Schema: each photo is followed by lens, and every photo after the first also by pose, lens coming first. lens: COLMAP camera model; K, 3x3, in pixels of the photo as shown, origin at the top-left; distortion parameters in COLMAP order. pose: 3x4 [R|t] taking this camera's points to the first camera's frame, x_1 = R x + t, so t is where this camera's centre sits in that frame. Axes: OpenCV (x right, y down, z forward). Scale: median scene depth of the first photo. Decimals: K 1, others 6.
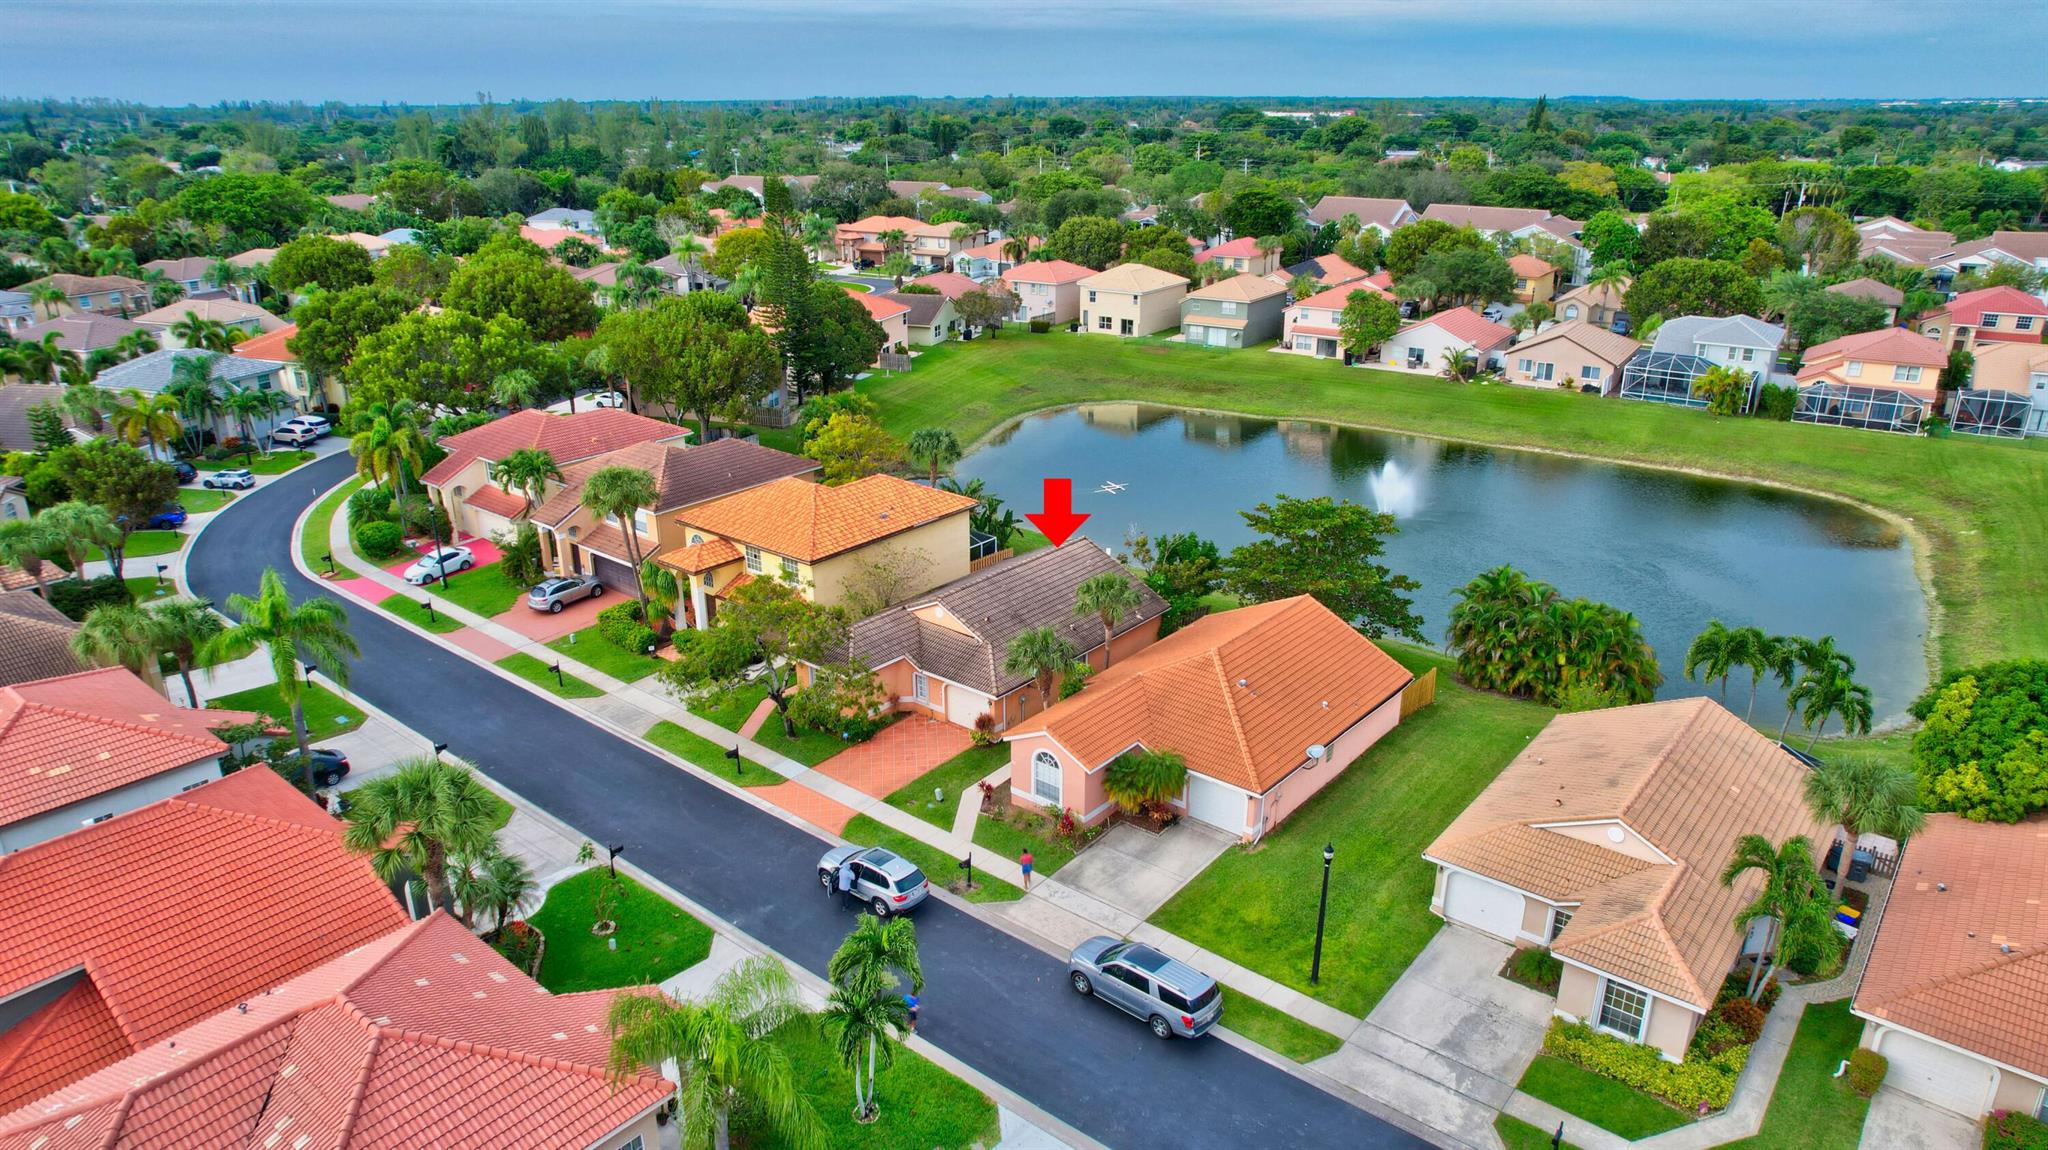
lens RADIAL K [[1314.8, 0, 1029.4], [0, 1314.8, 589.6], [0, 0, 1]] dist [-0.055950, 0.042845]
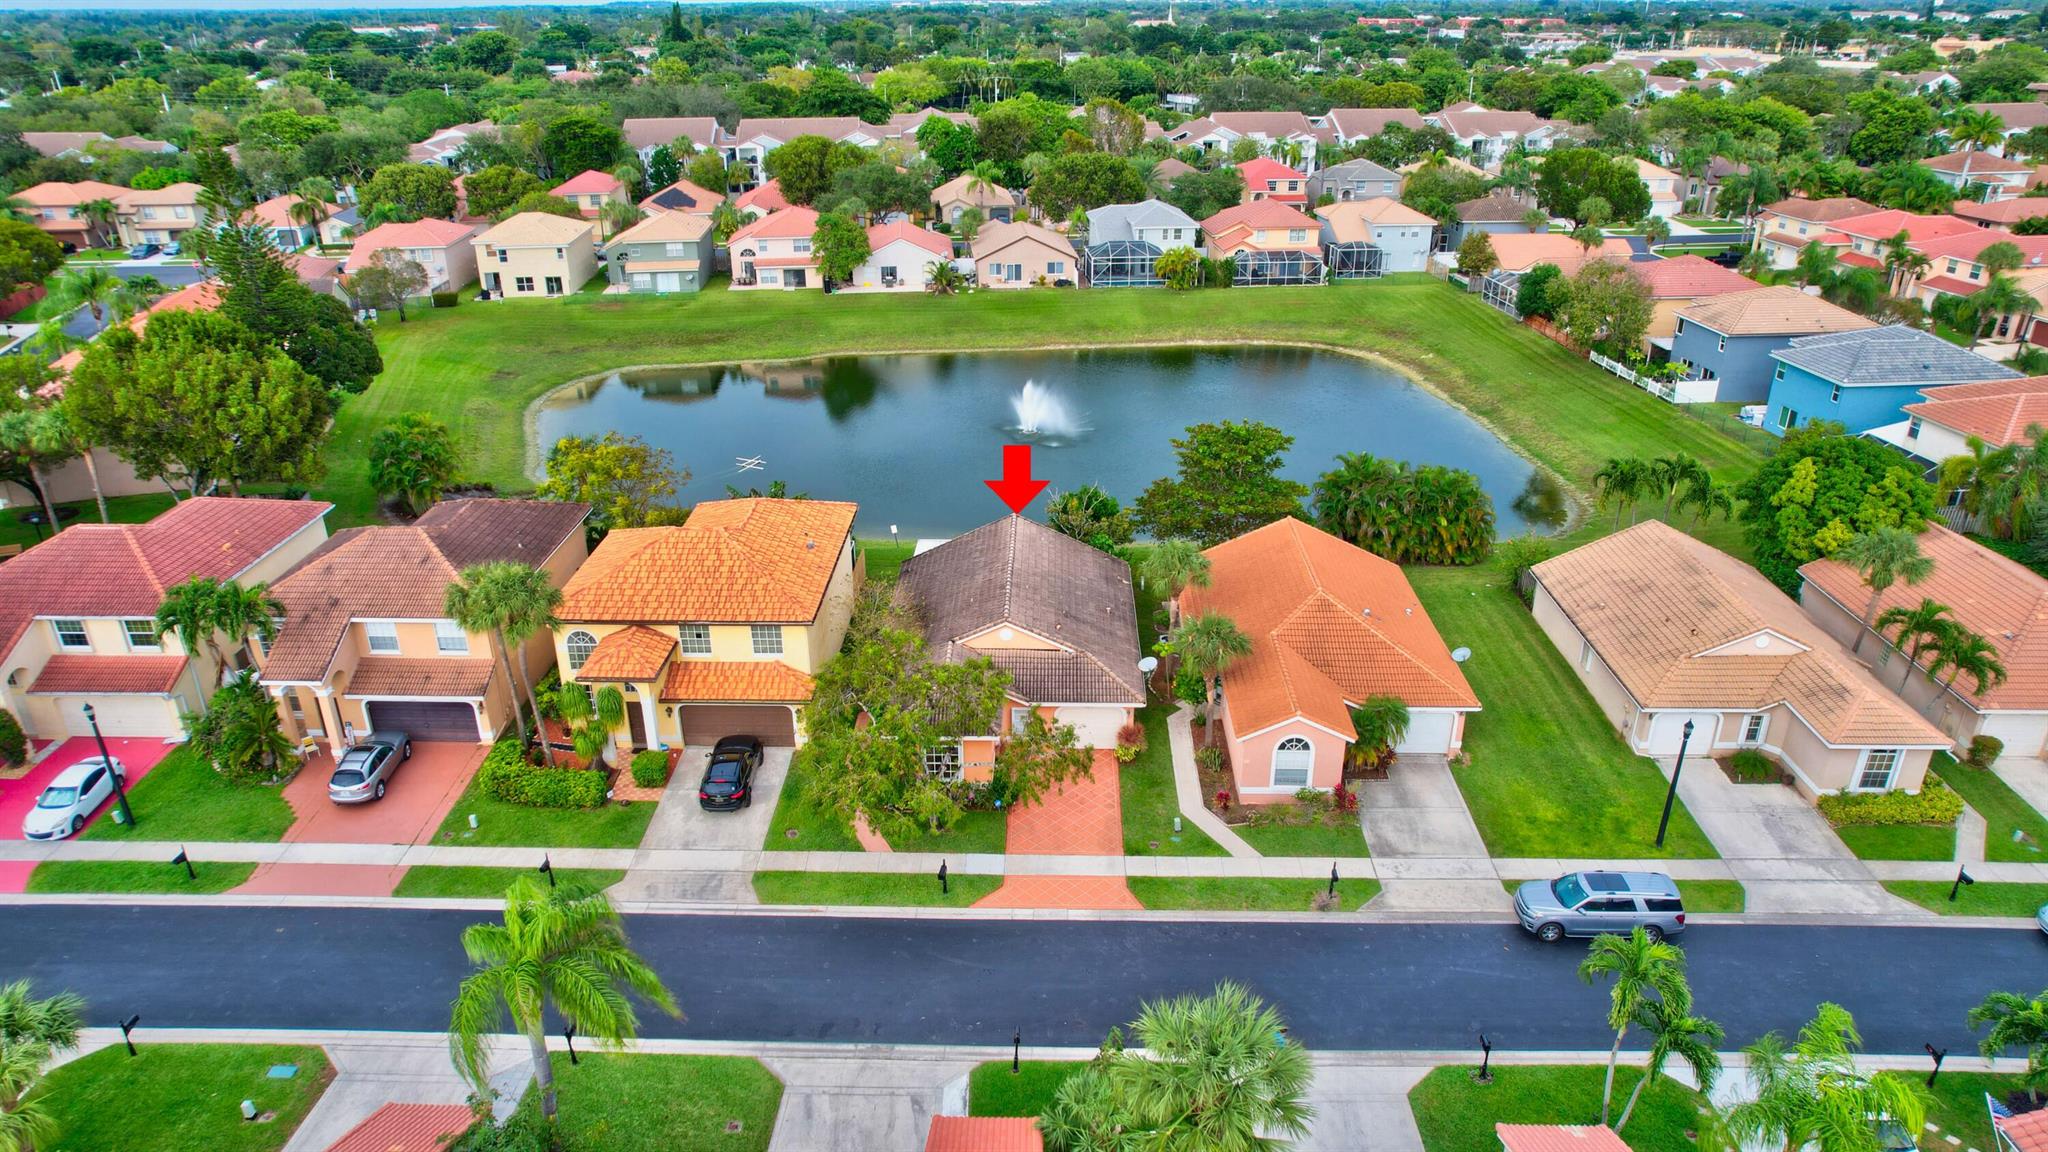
lens RADIAL K [[1314.8, 0, 1026.6], [0, 1314.8, 583.6], [0, 0, 1]] dist [-0.055950, 0.042845]
pose [[0.786450, -0.257409, 0.561460, -0.259974], [0.223941, 0.966001, 0.129197, -0.060144], [-0.575627, 0.024127, 0.817356, 0.137546]]
